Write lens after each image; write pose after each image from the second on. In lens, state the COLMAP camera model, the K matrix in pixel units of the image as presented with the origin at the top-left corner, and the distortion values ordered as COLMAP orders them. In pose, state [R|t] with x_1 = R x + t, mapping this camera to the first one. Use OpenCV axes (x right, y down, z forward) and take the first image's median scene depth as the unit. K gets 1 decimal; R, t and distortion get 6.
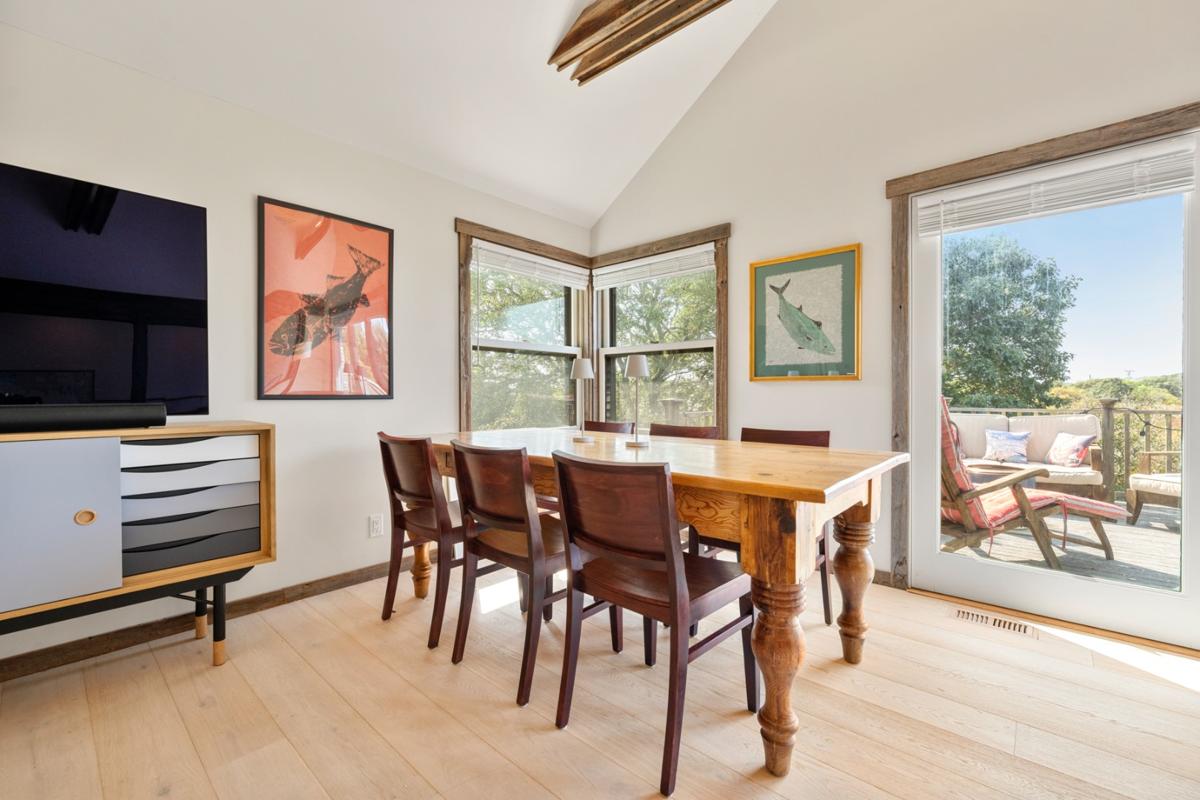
lens RADIAL K [[506.1, 0, 602.4], [0, 506.1, 398.1], [0, 0, 1]] dist [0.000034, 0.000643]
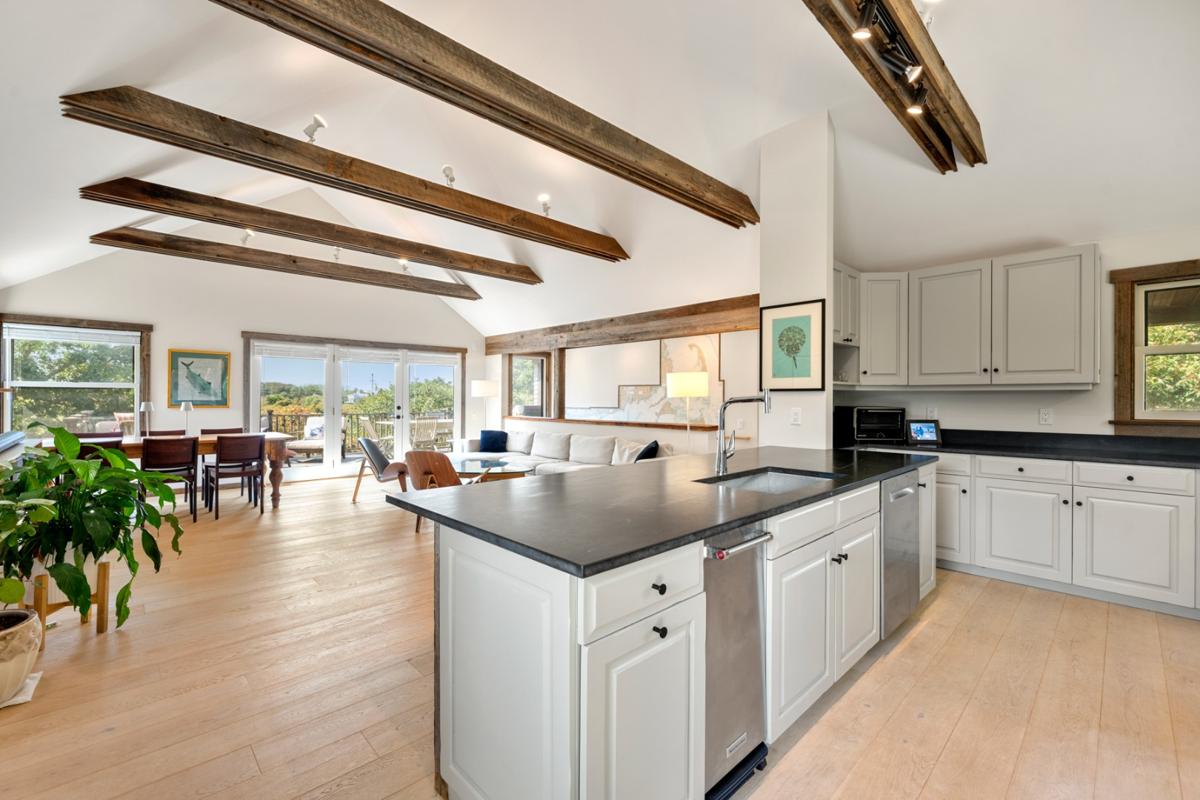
lens RADIAL K [[506.1, 0, 598.8], [0, 506.1, 402.2], [0, 0, 1]] dist [0.000034, 0.000643]
pose [[0.073961, 0.003809, 0.997254, -1.858060], [0.001618, 0.999991, -0.003940, -0.054843], [-0.997260, 0.001905, 0.073954, -0.993056]]
